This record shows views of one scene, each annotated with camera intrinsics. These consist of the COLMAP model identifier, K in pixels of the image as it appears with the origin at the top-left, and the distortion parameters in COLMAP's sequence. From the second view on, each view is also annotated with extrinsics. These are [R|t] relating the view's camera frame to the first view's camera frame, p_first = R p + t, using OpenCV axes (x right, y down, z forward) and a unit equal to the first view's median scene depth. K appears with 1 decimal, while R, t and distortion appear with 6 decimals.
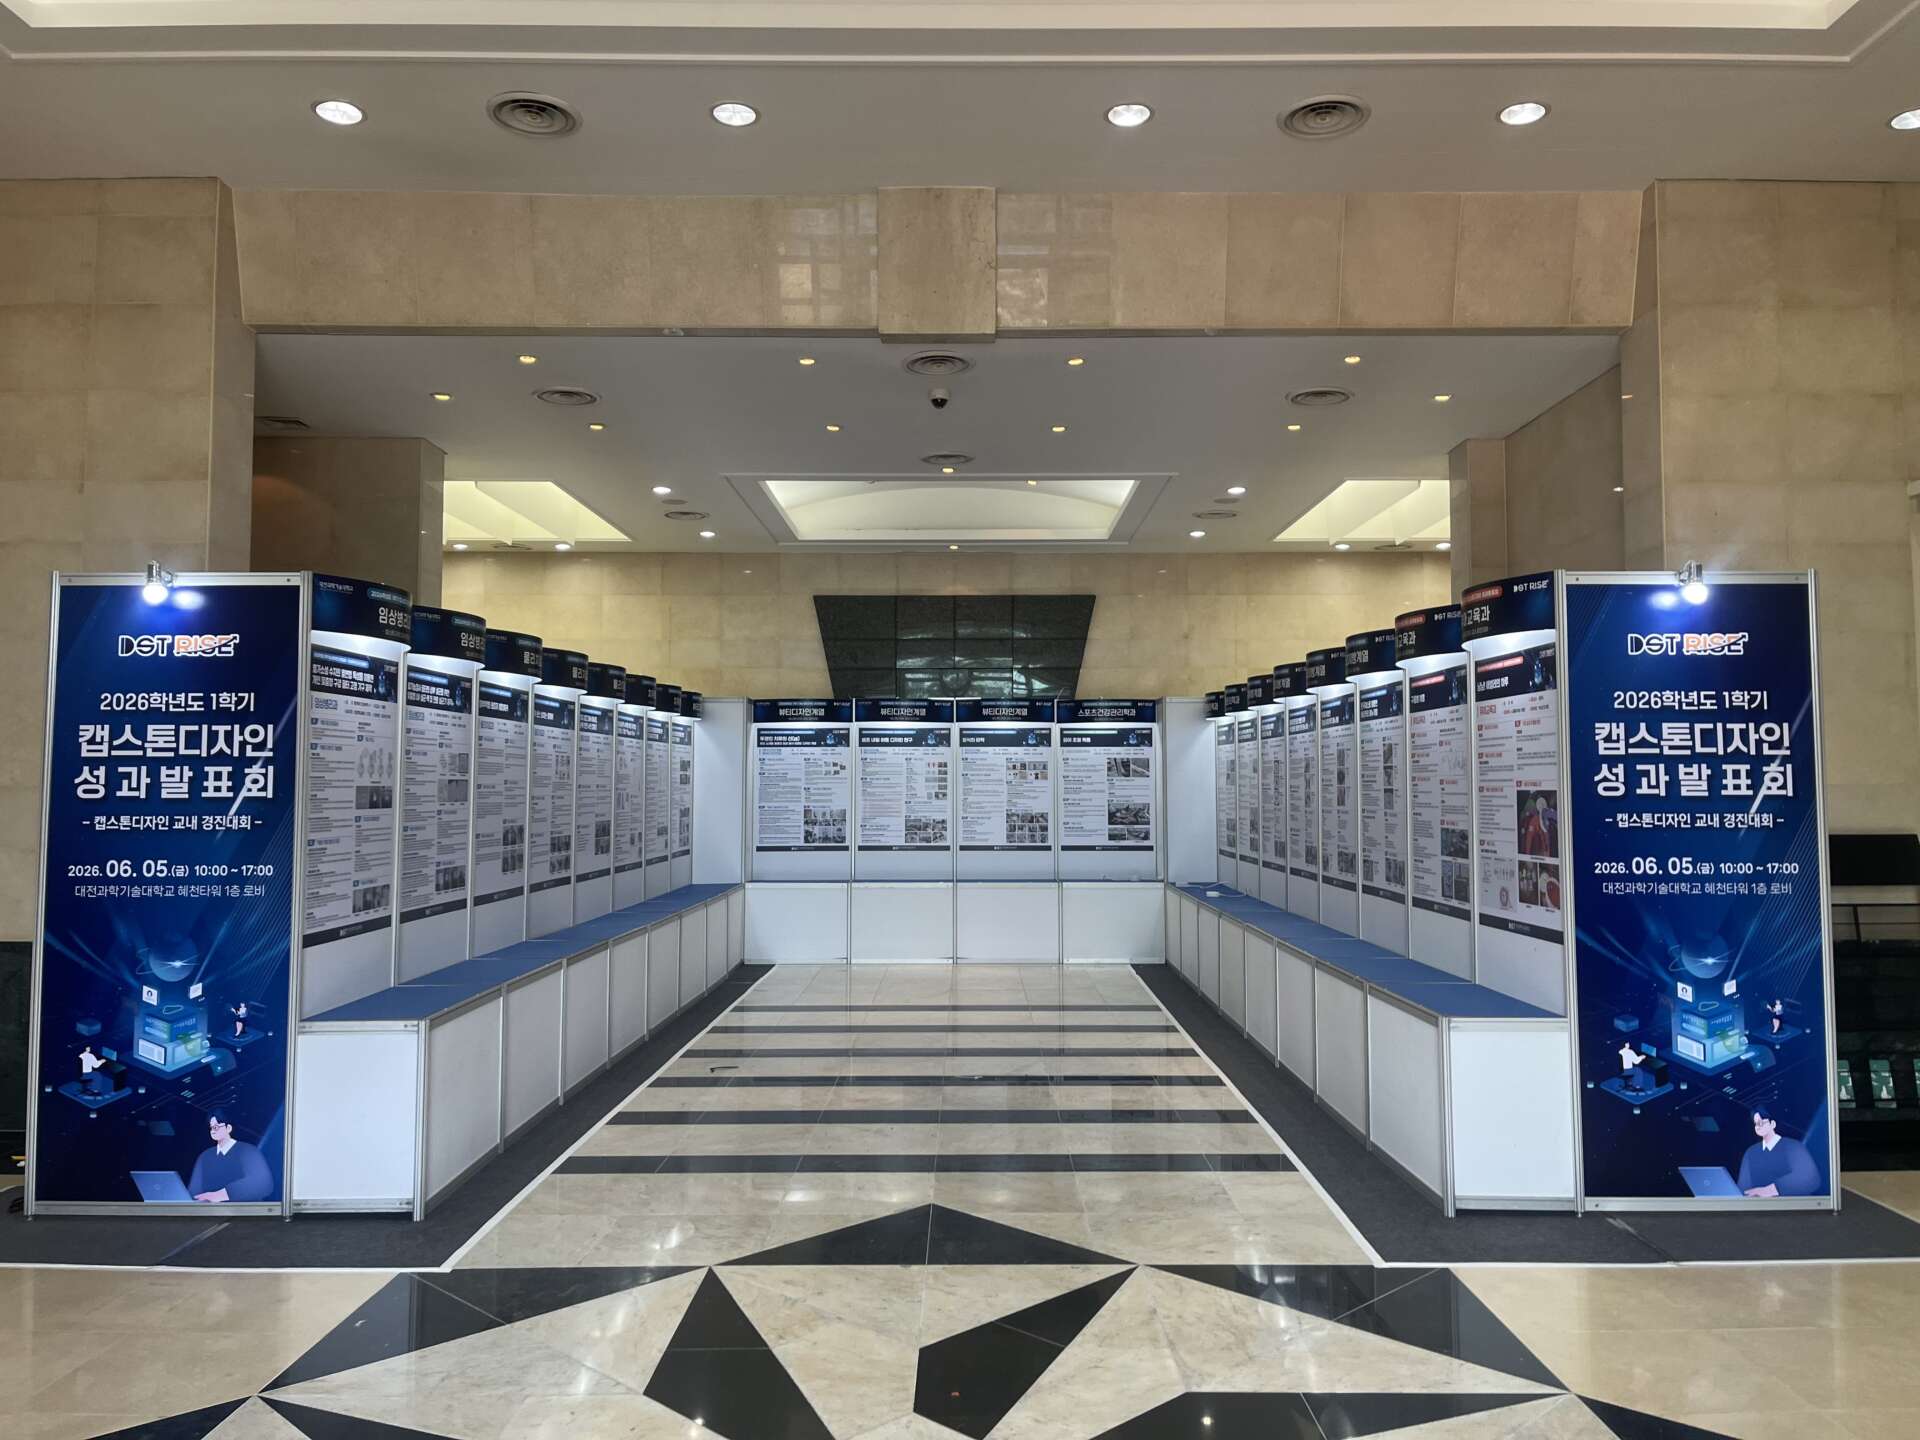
lens RADIAL K [[1464.9, 0, 970.0], [0, 1464.9, 702.0], [0, 0, 1]] dist [0.059465, -0.045202]
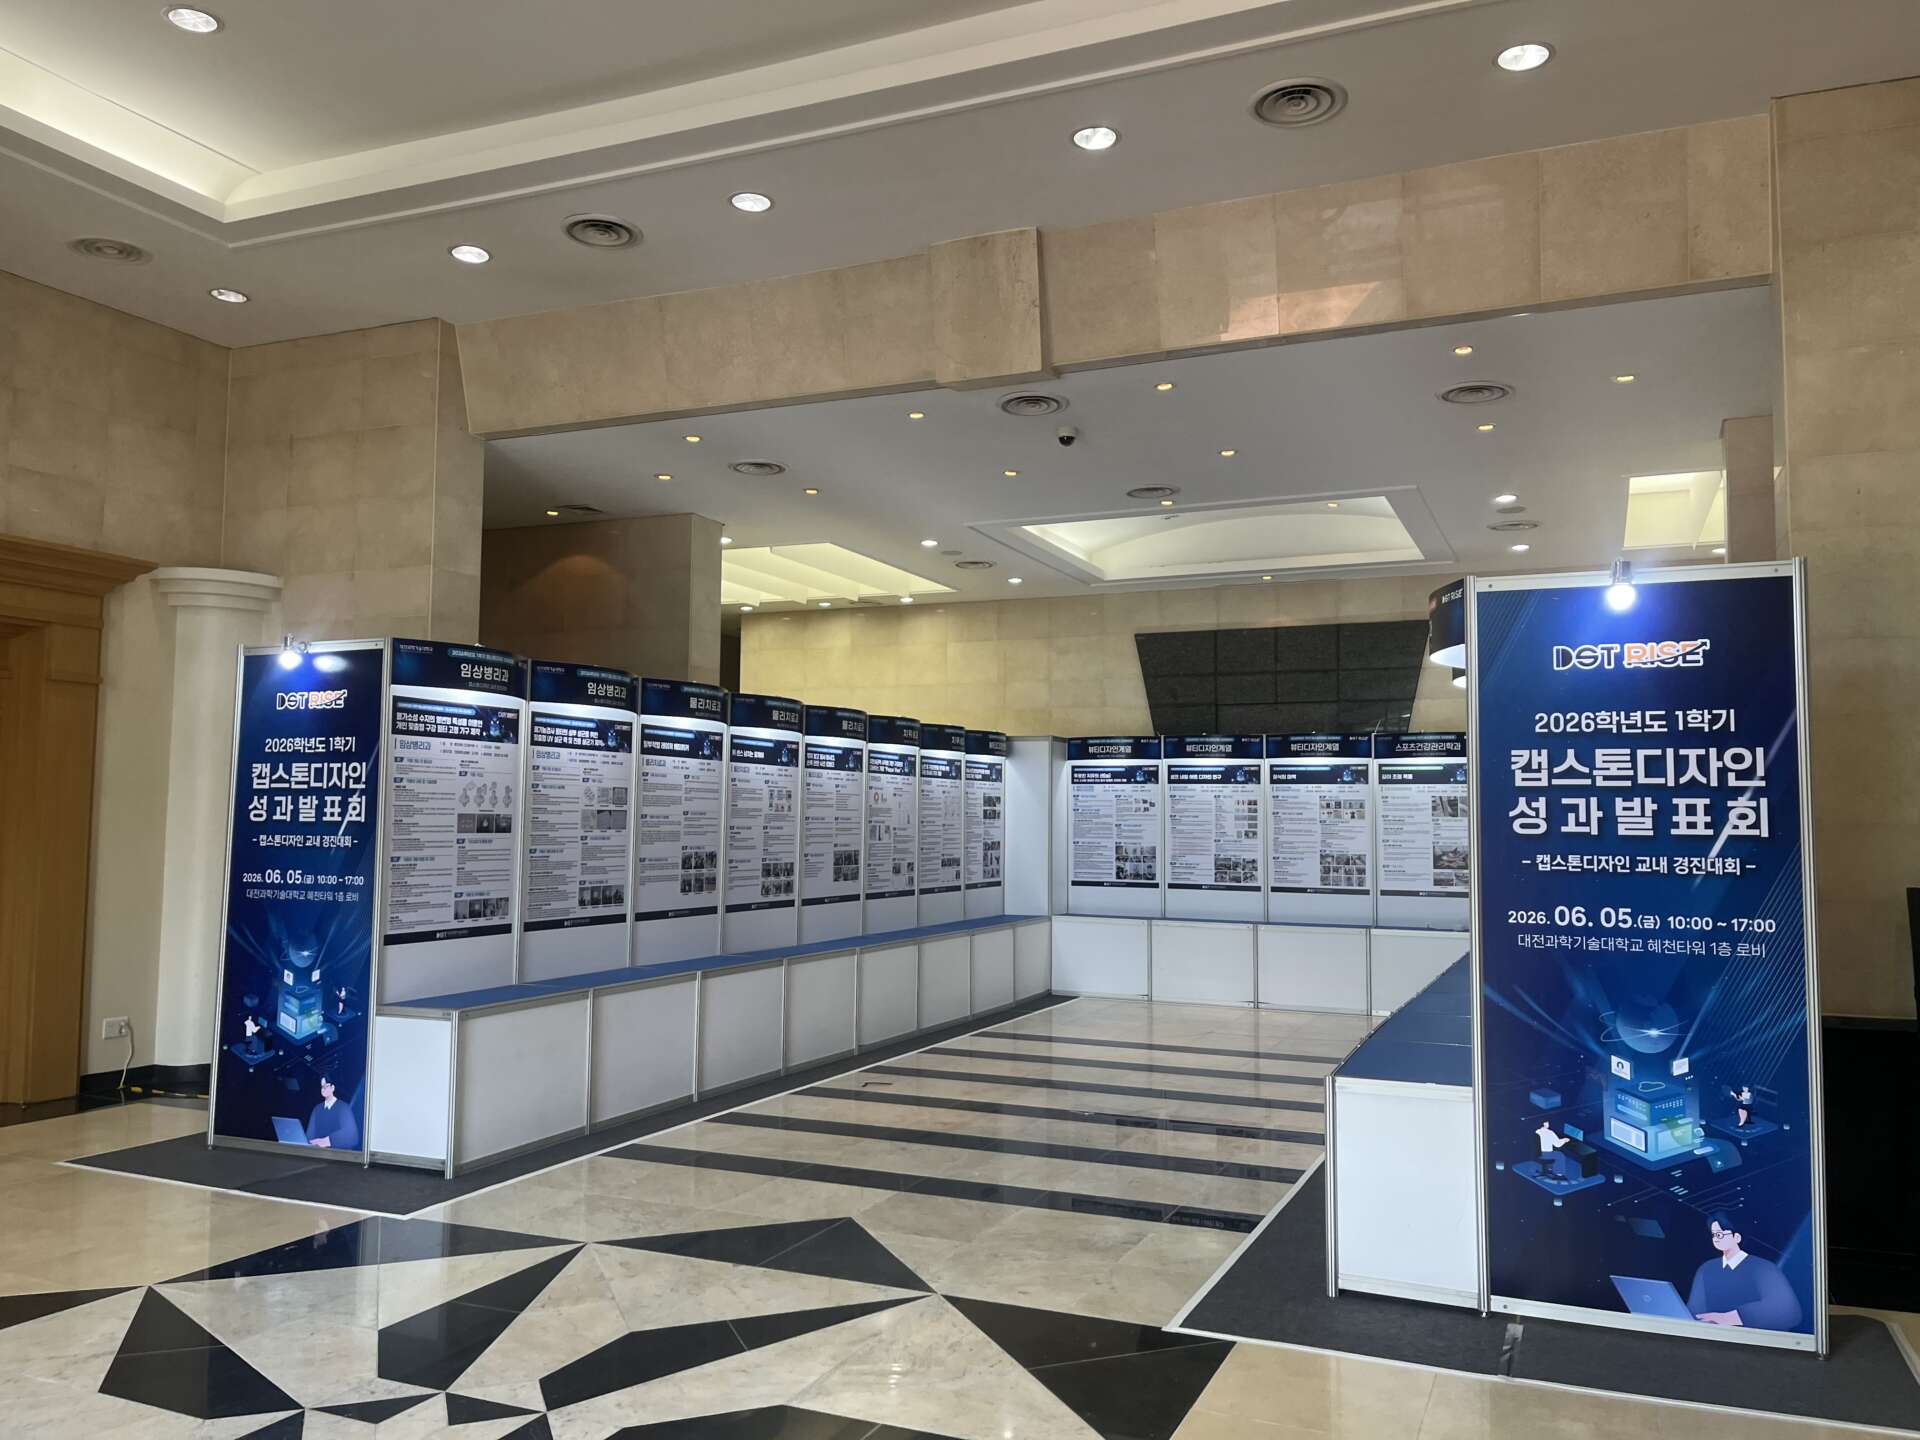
lens RADIAL K [[1464.9, 0, 965.3], [0, 1464.9, 724.6], [0, 0, 1]] dist [0.059465, -0.045202]
pose [[0.915602, -0.017309, -0.401714, 0.449548], [0.012400, 0.999813, -0.014815, 0.007713], [0.401895, 0.008584, 0.915645, 0.071344]]
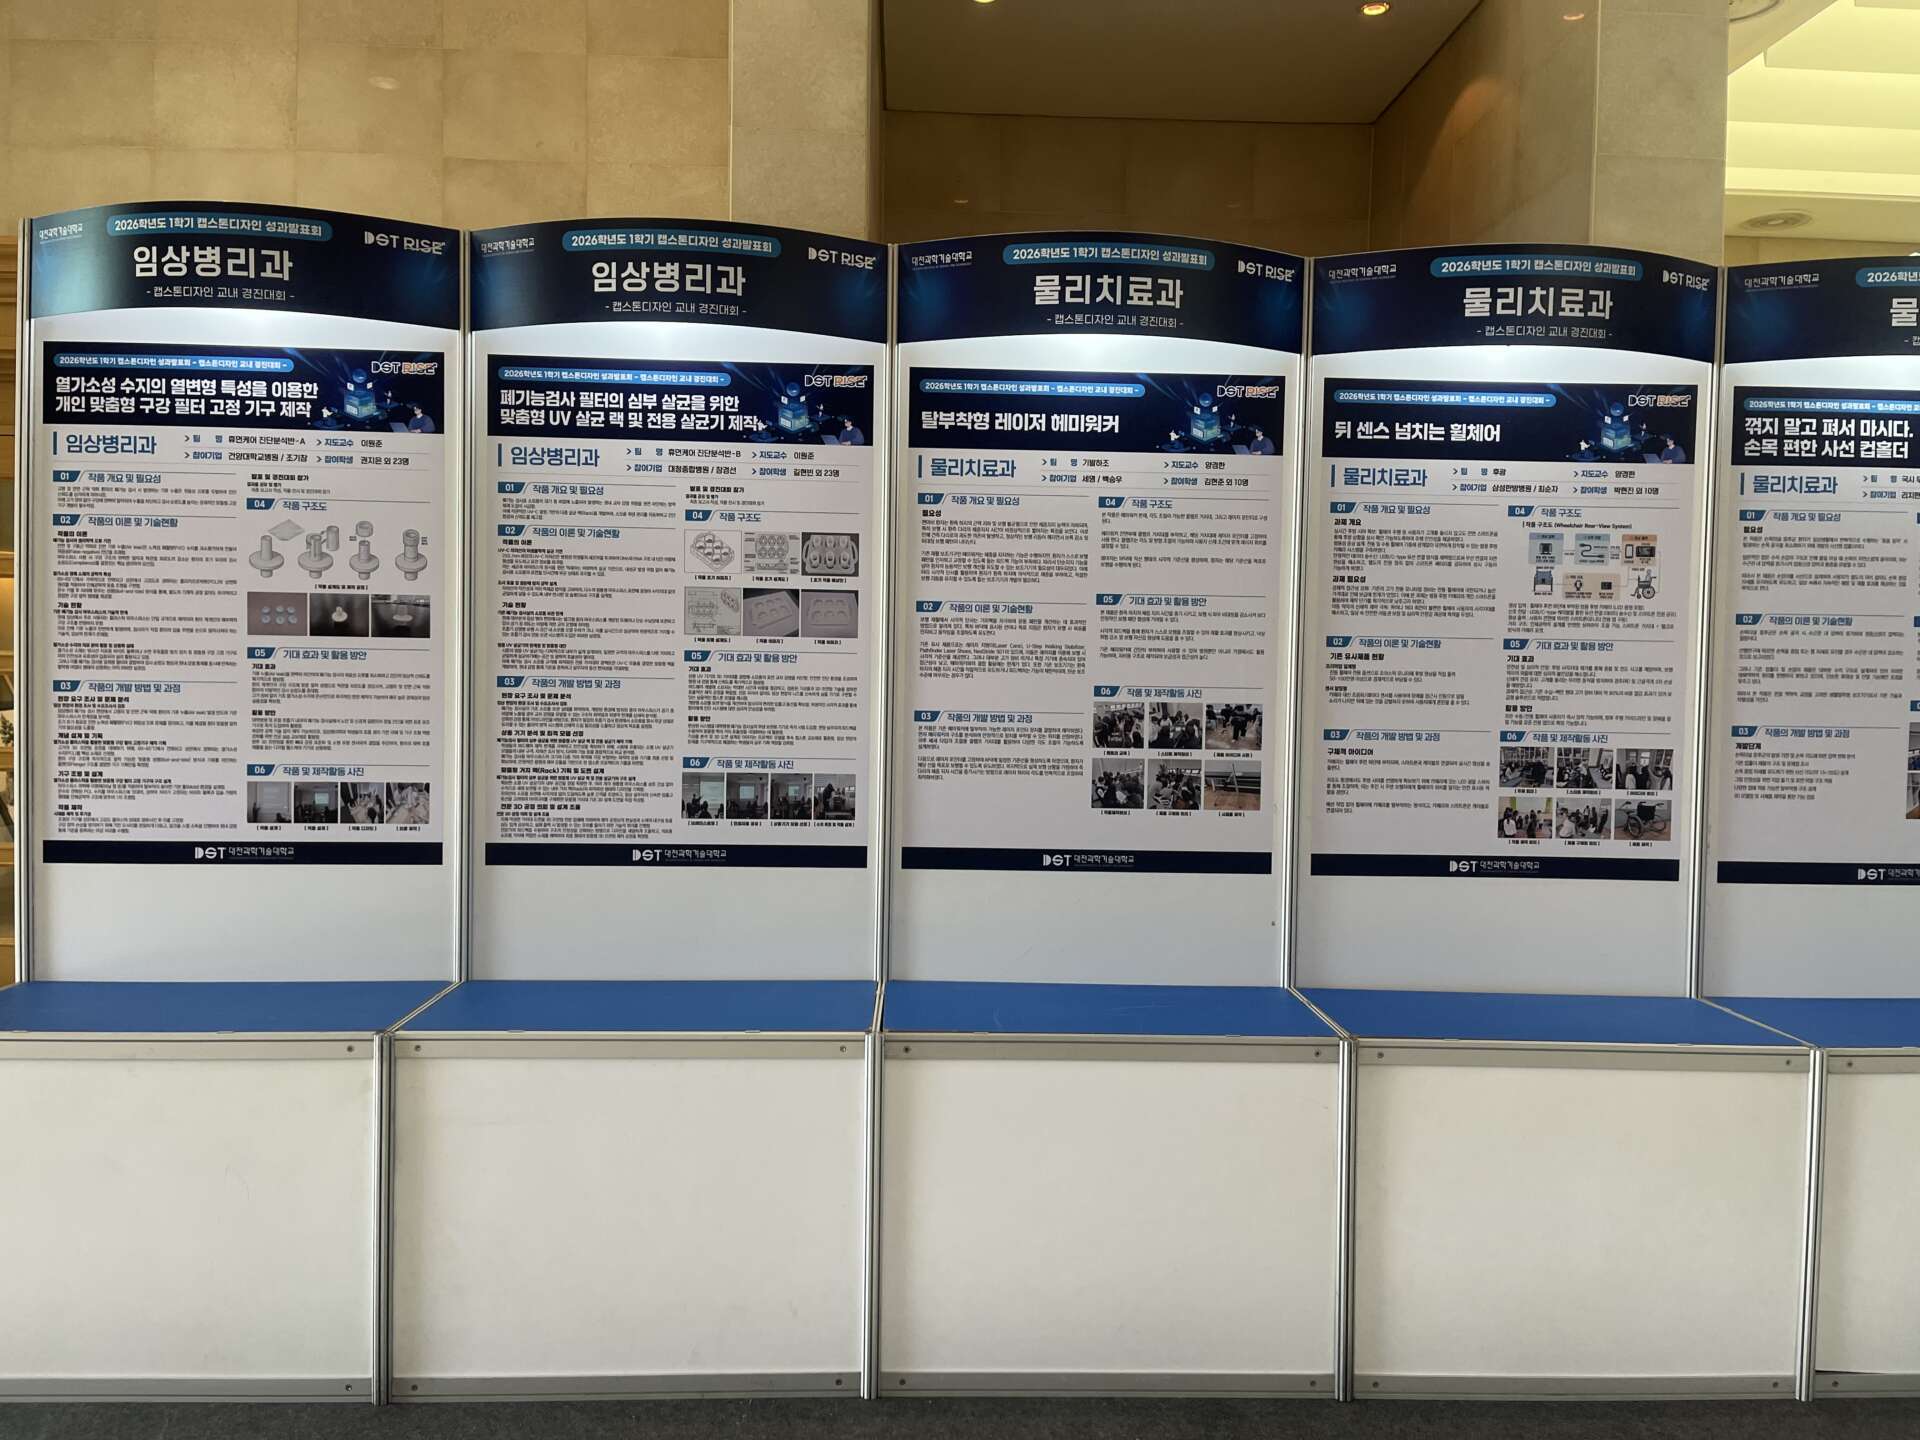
lens RADIAL K [[2099.4, 0, 977.4], [0, 2099.4, 687.6], [0, 0, 1]] dist [0.086135, 0.000000]
pose [[0.053568, 0.039583, -0.997779, 0.388394], [0.039590, 0.998344, 0.041731, 0.071141], [0.997779, -0.041738, 0.051912, 1.244744]]
